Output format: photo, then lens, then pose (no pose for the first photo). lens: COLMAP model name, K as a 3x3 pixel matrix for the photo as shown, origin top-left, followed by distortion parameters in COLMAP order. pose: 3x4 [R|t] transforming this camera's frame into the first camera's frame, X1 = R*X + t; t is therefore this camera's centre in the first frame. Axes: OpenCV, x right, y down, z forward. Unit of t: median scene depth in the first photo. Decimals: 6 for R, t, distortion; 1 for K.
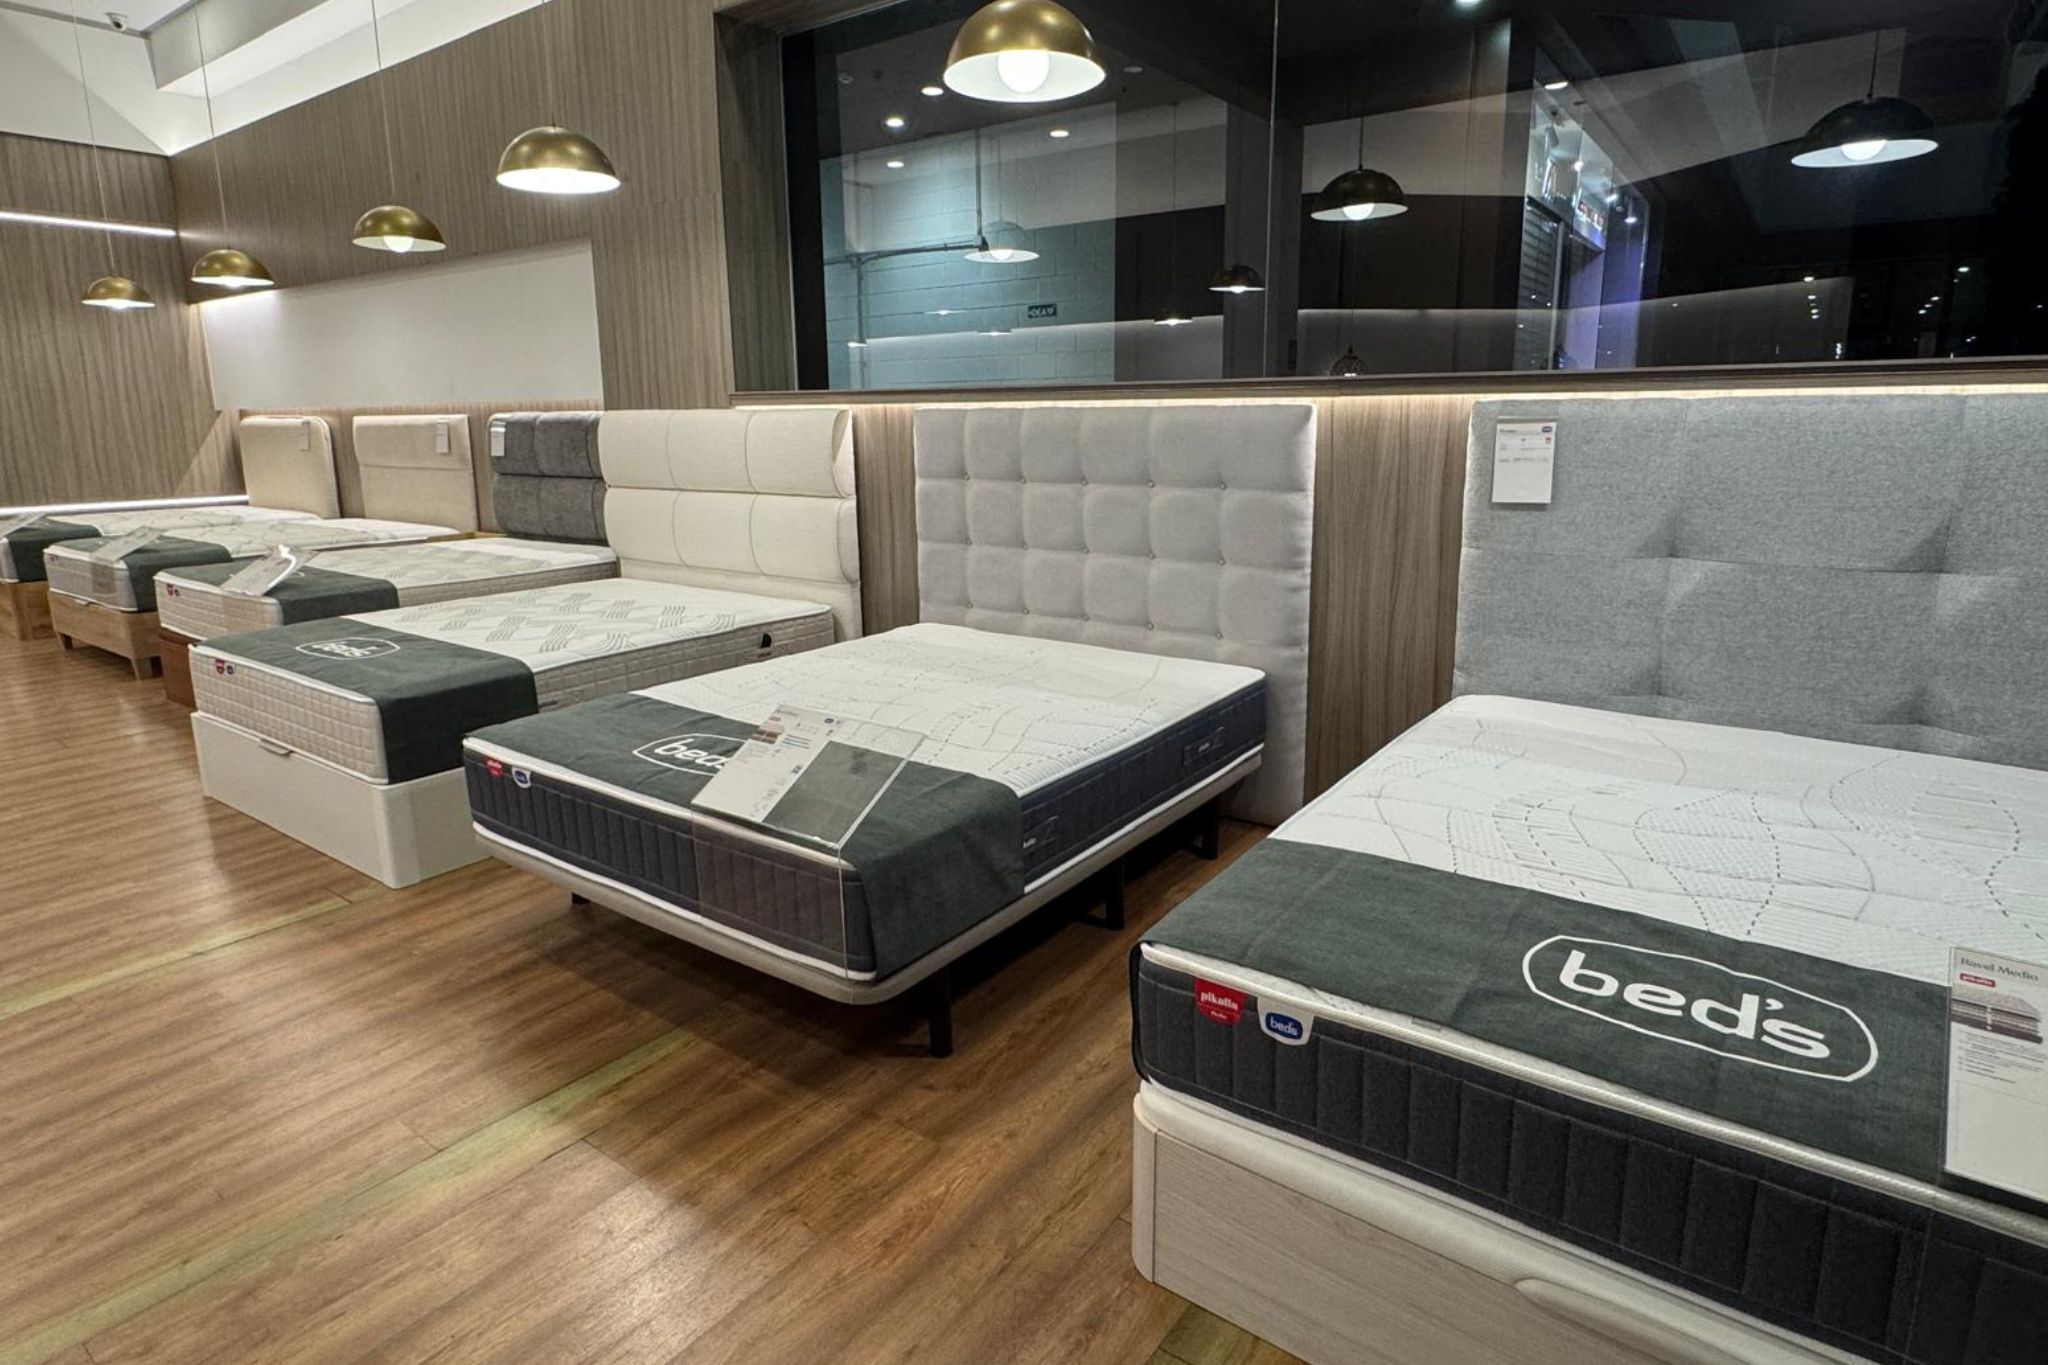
lens RADIAL K [[1099.8, 0, 1018.4], [0, 1099.8, 624.1], [0, 0, 1]] dist [-0.004014, -0.000600]
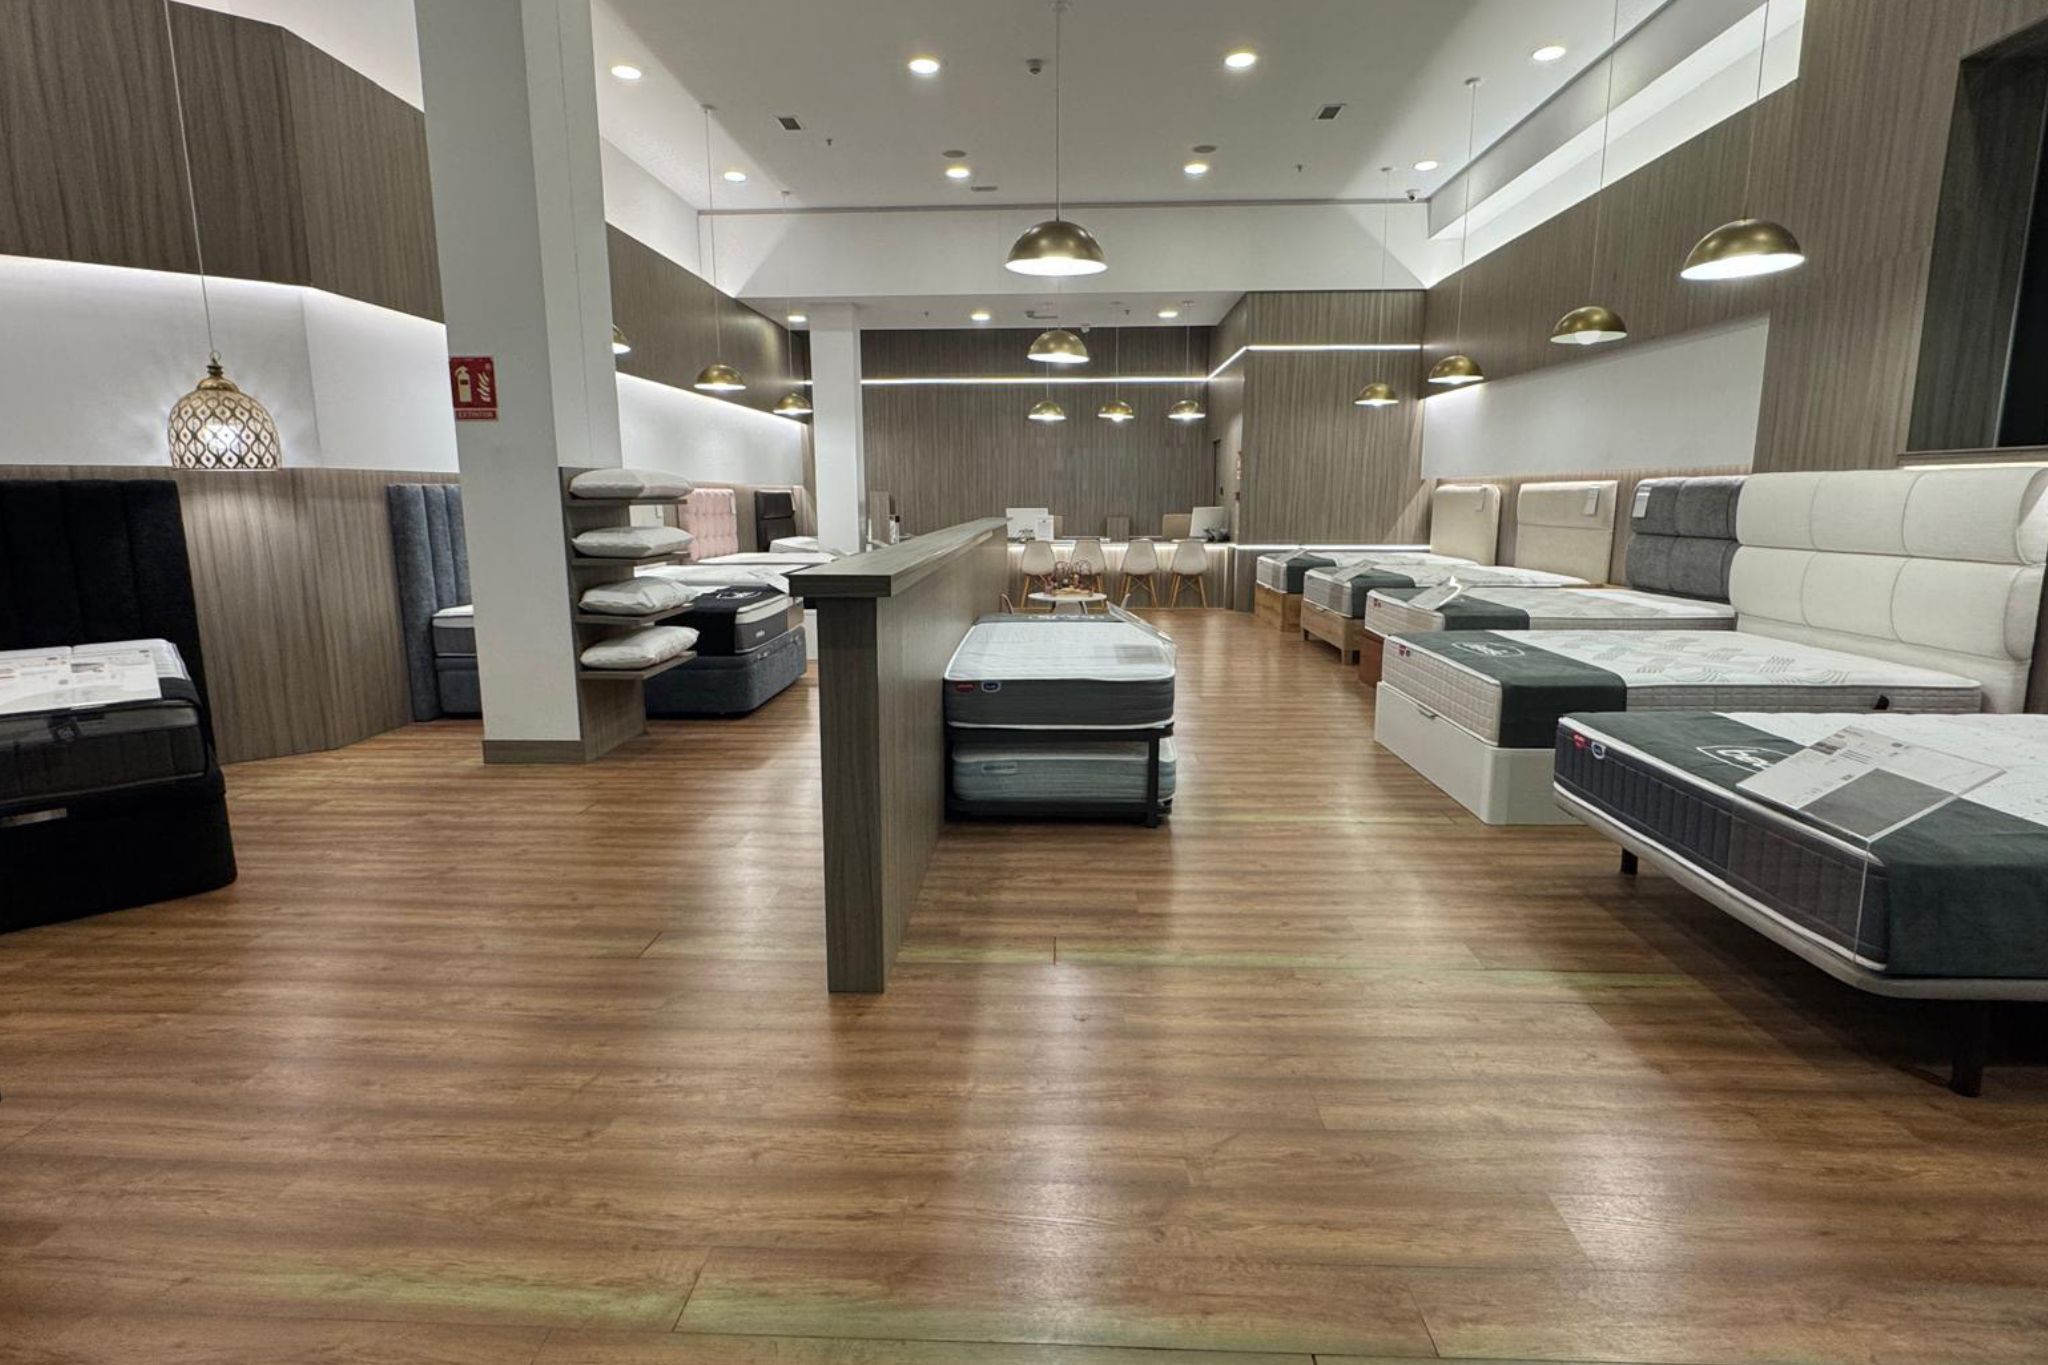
lens RADIAL K [[1022.5, 0, 1024.0], [0, 1022.5, 682.5], [0, 0, 1]] dist [-0.001346, 0.000104]
pose [[0.557086, 0.156671, -0.815543, 0.074819], [-0.158040, 0.984097, 0.081097, 0.038424], [0.815278, 0.083711, 0.572987, -0.131871]]
